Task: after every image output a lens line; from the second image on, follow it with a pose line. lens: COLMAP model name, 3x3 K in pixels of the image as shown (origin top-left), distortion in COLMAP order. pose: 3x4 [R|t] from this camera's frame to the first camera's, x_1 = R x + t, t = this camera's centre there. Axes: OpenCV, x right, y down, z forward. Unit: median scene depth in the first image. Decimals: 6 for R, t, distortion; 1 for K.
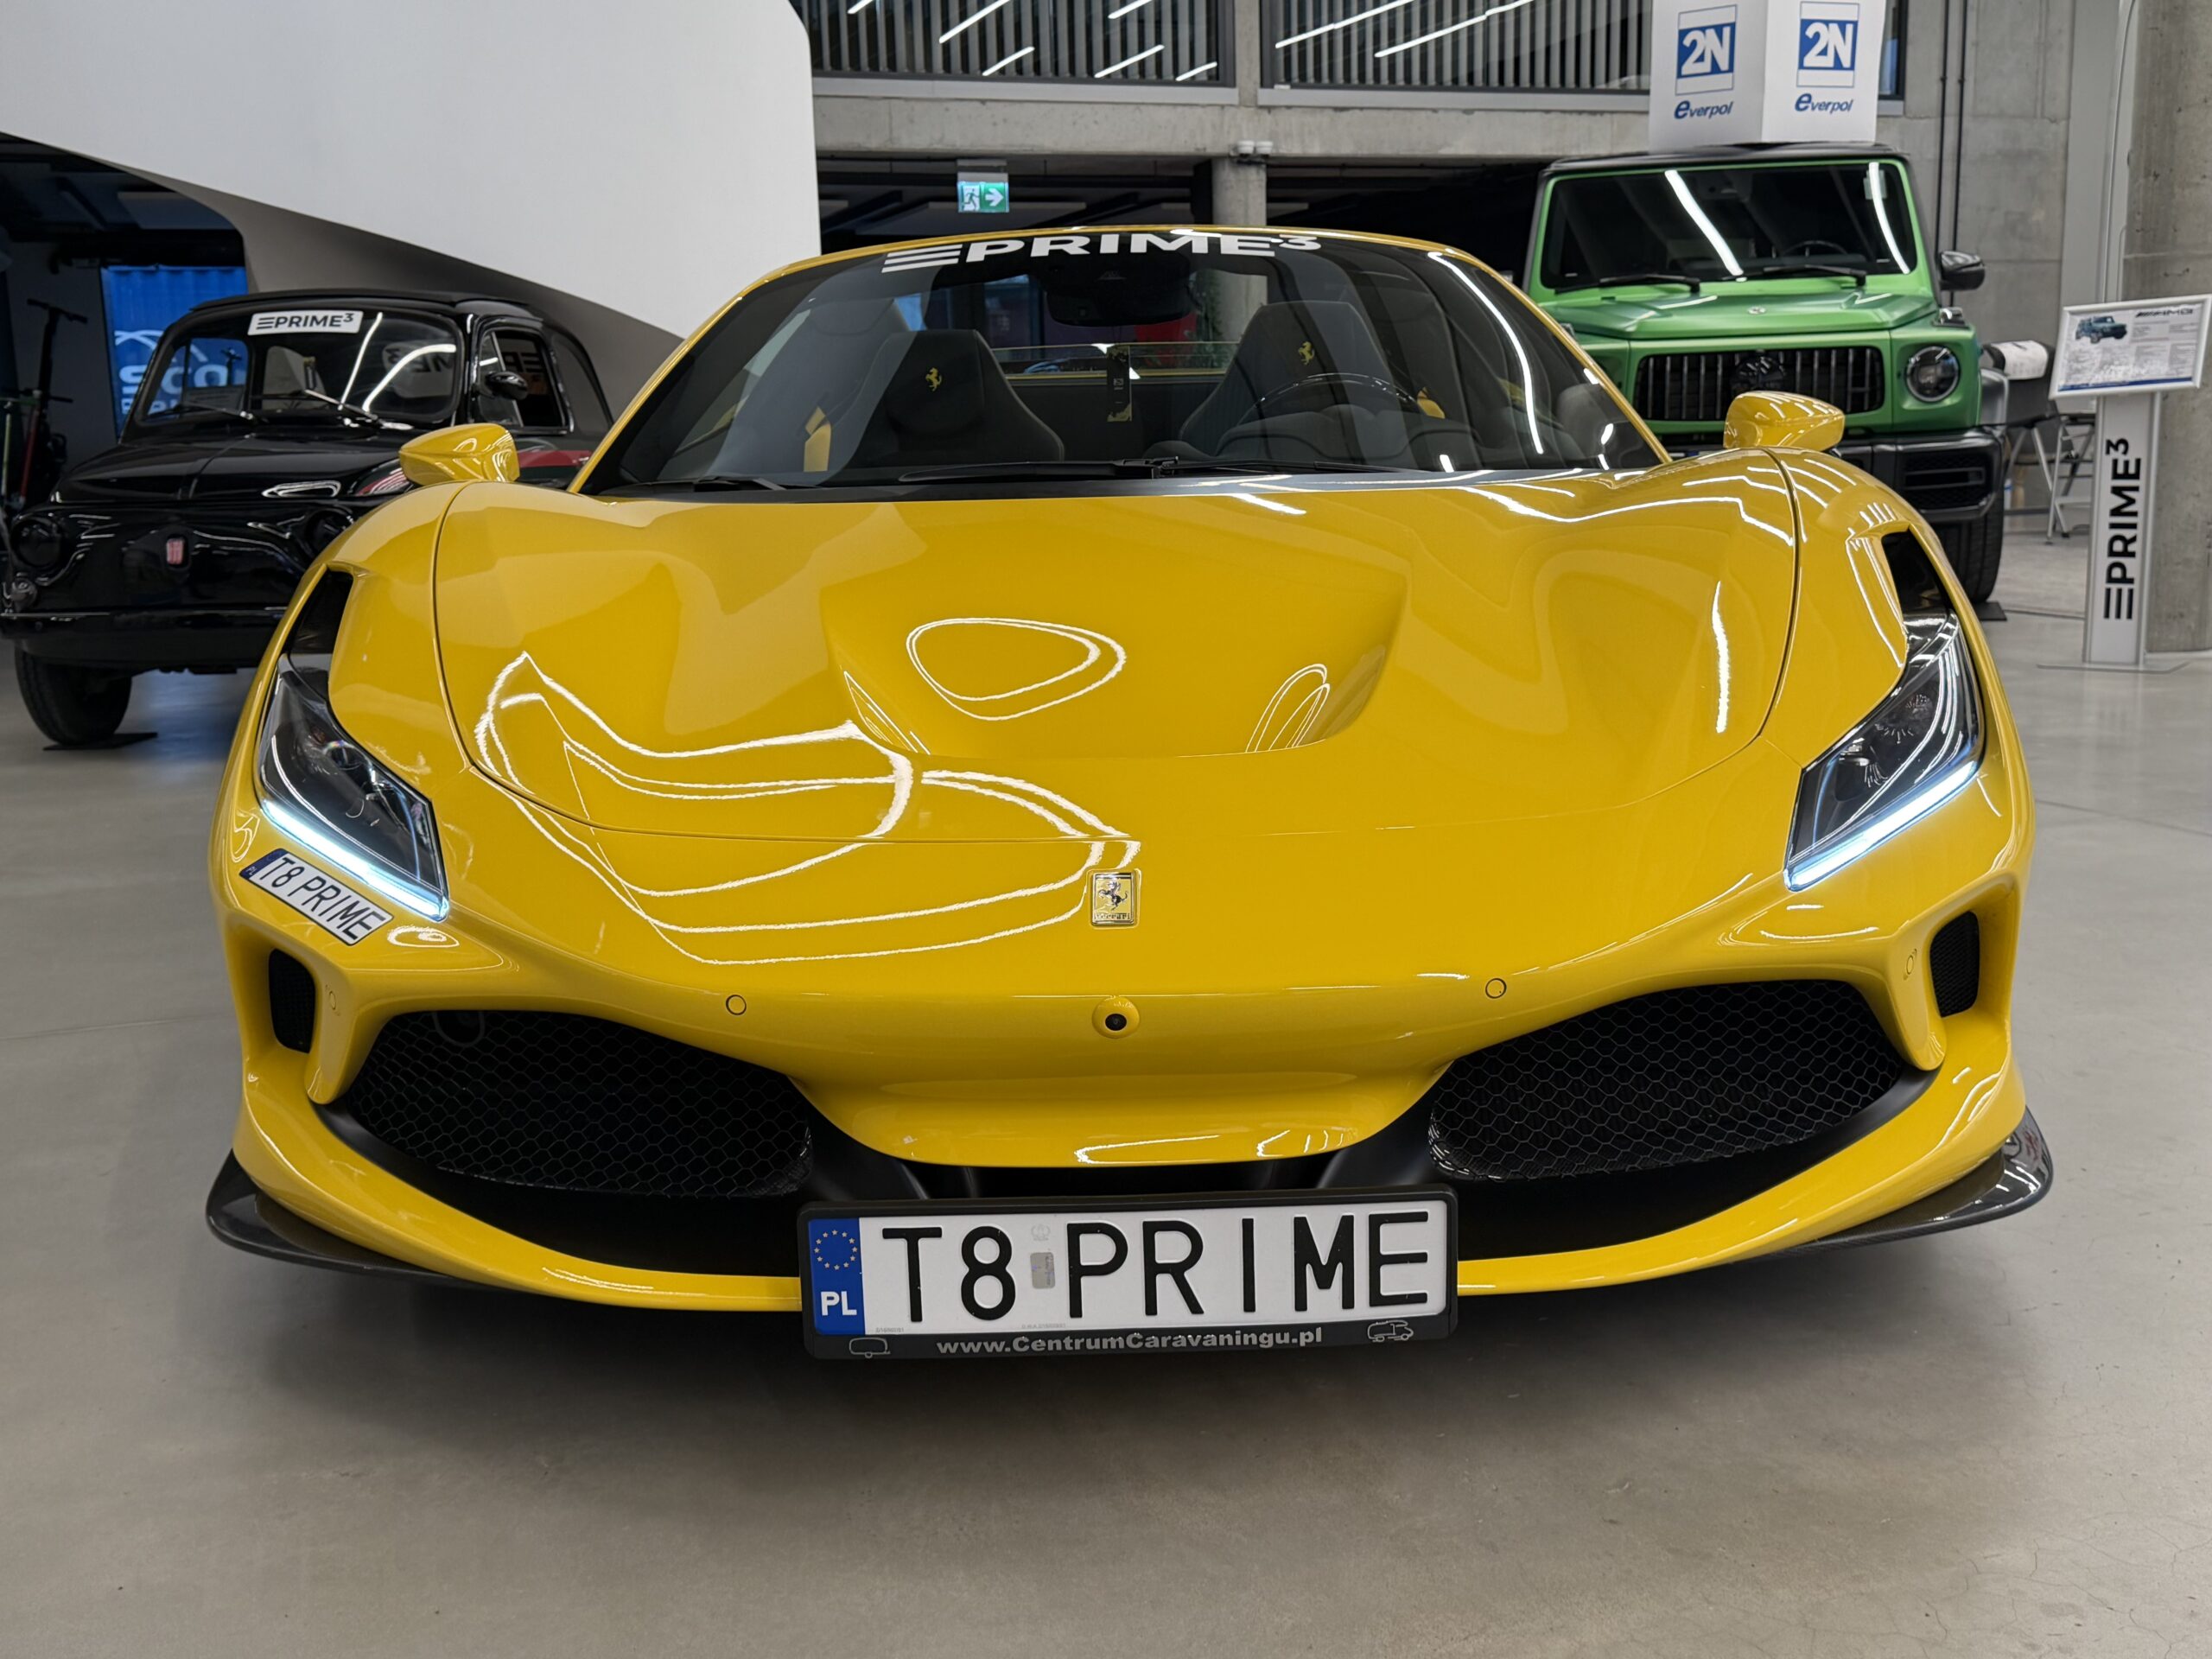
lens RADIAL K [[2112.2, 0, 1106.0], [0, 2112.2, 829.5], [0, 0, 1]] dist [0.156737, -0.301591]
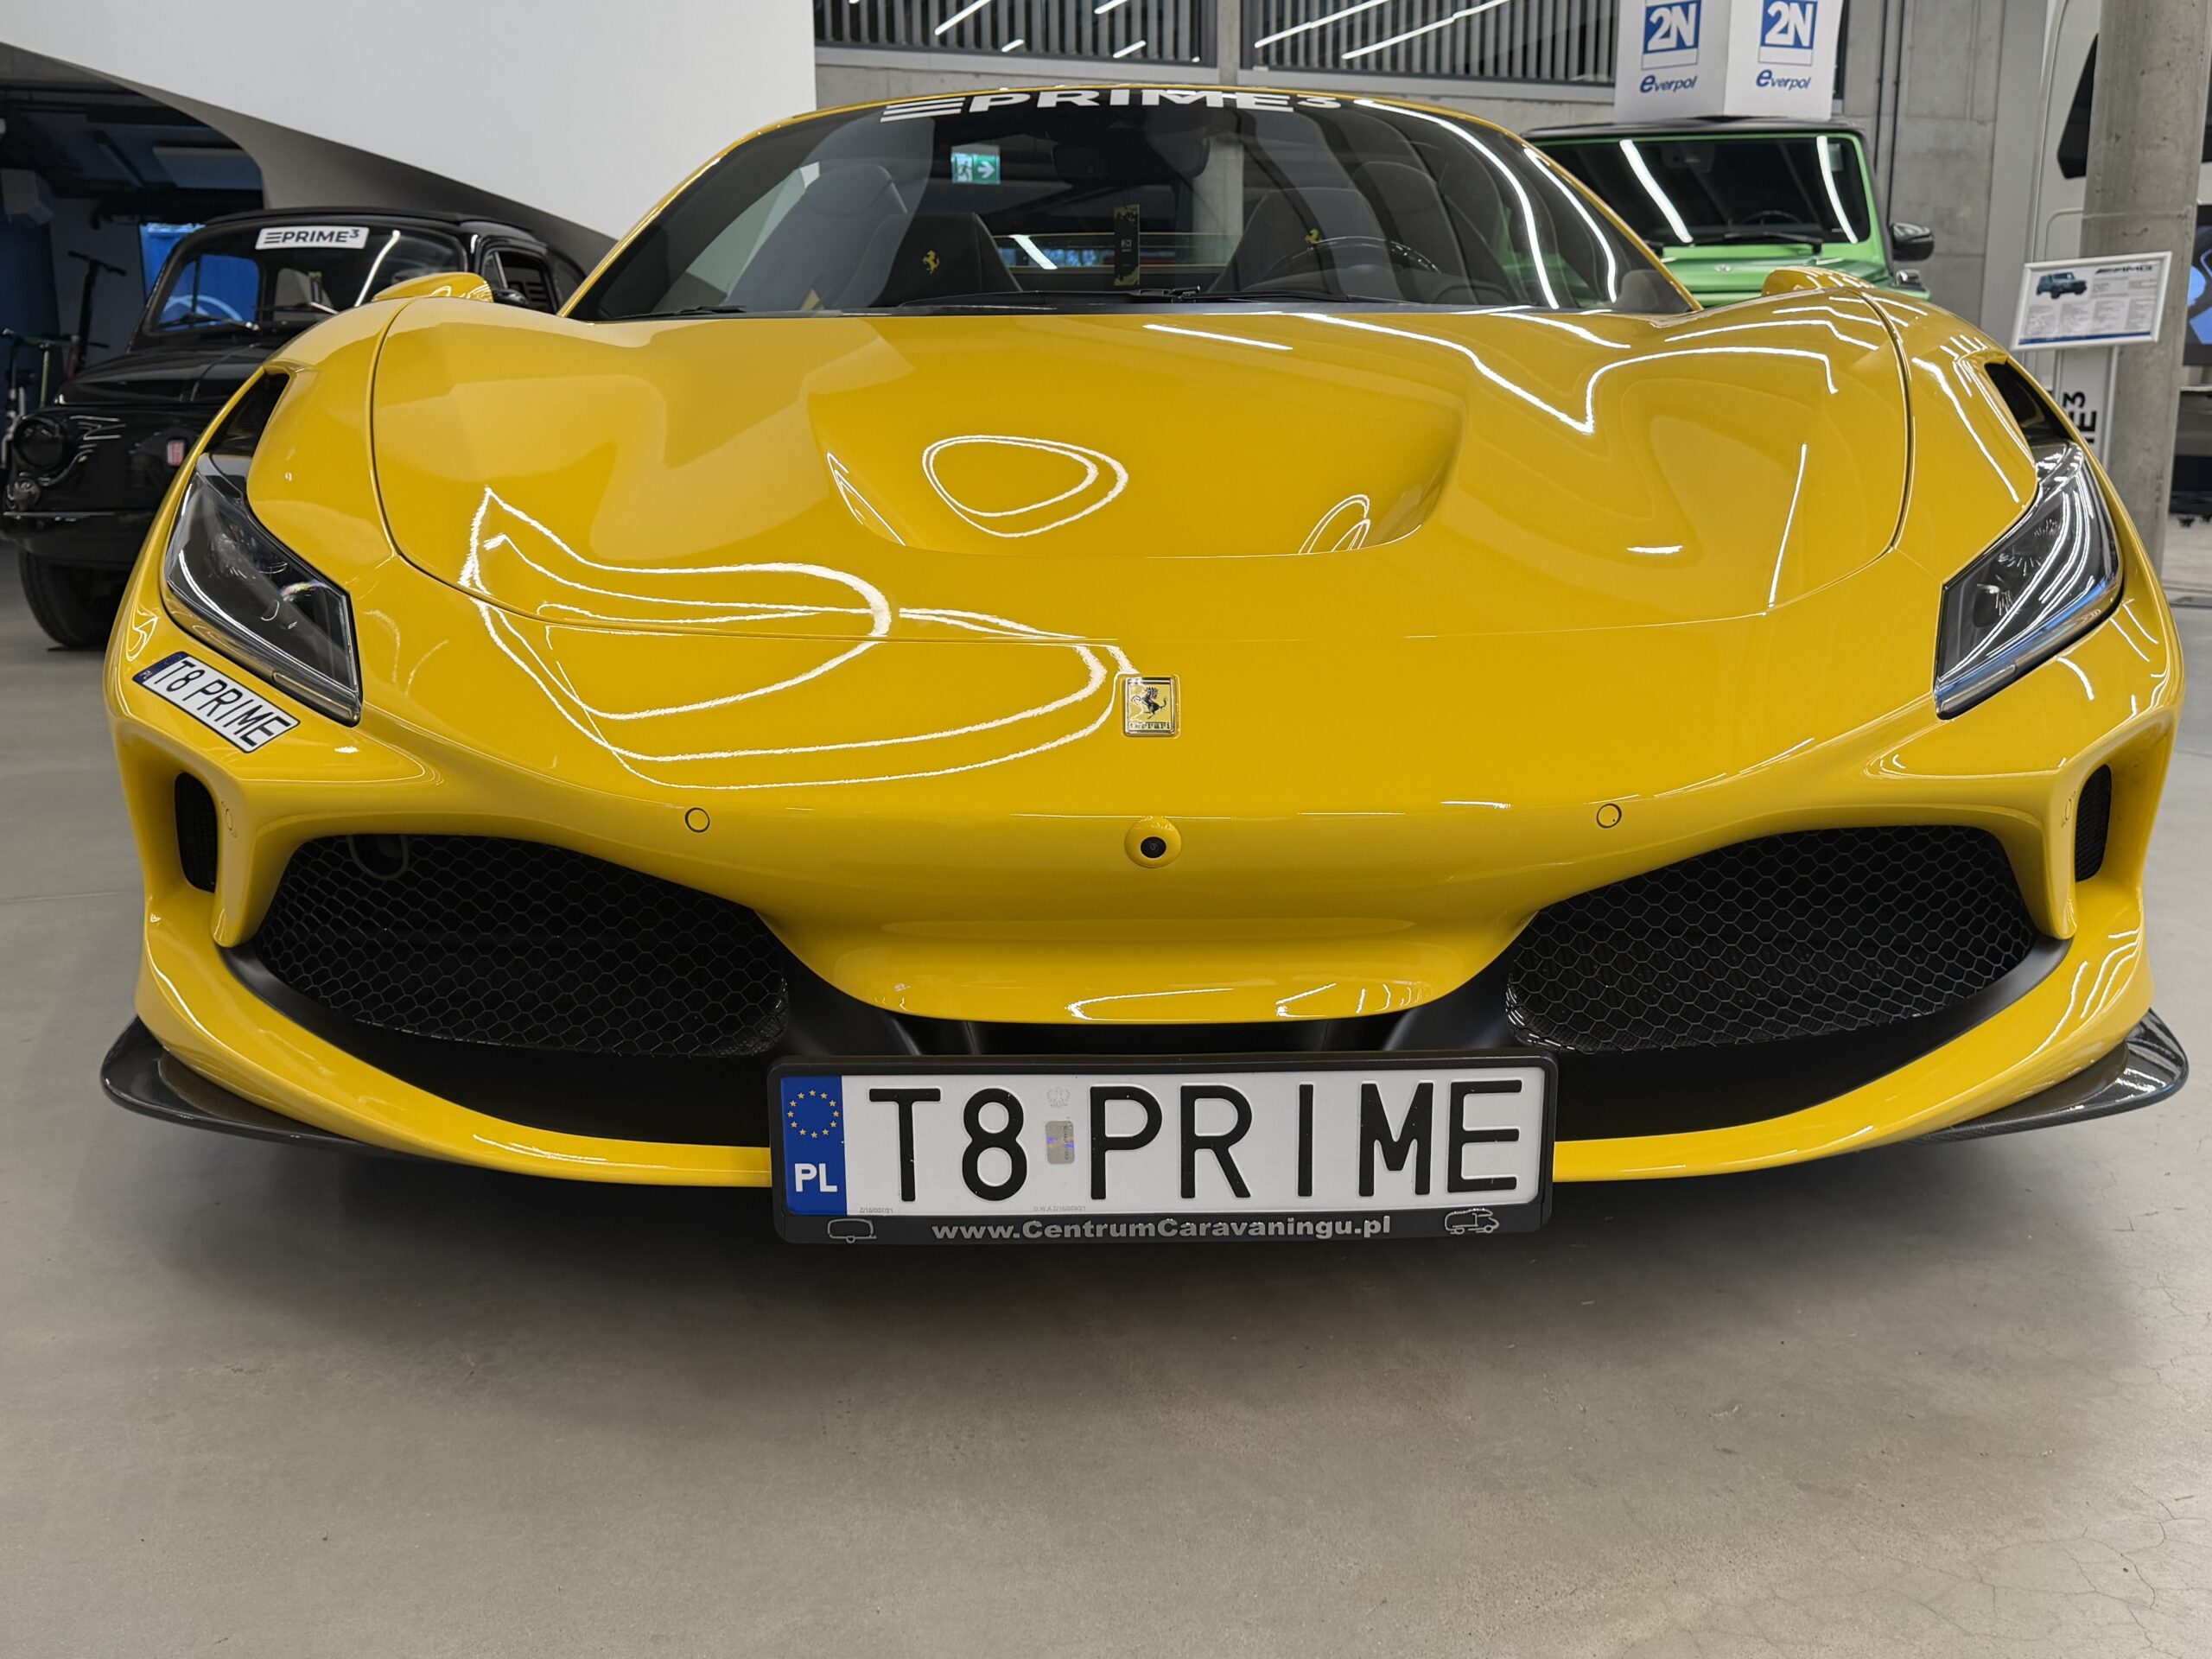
lens RADIAL K [[2009.9, 0, 1100.8], [0, 2009.9, 787.5], [0, 0, 1]] dist [0.148800, -0.276663]
pose [[0.999805, 0.017776, 0.008657, -0.020502], [-0.017872, 0.999779, 0.011081, 0.052014], [-0.008458, -0.011234, 0.999901, 0.182992]]
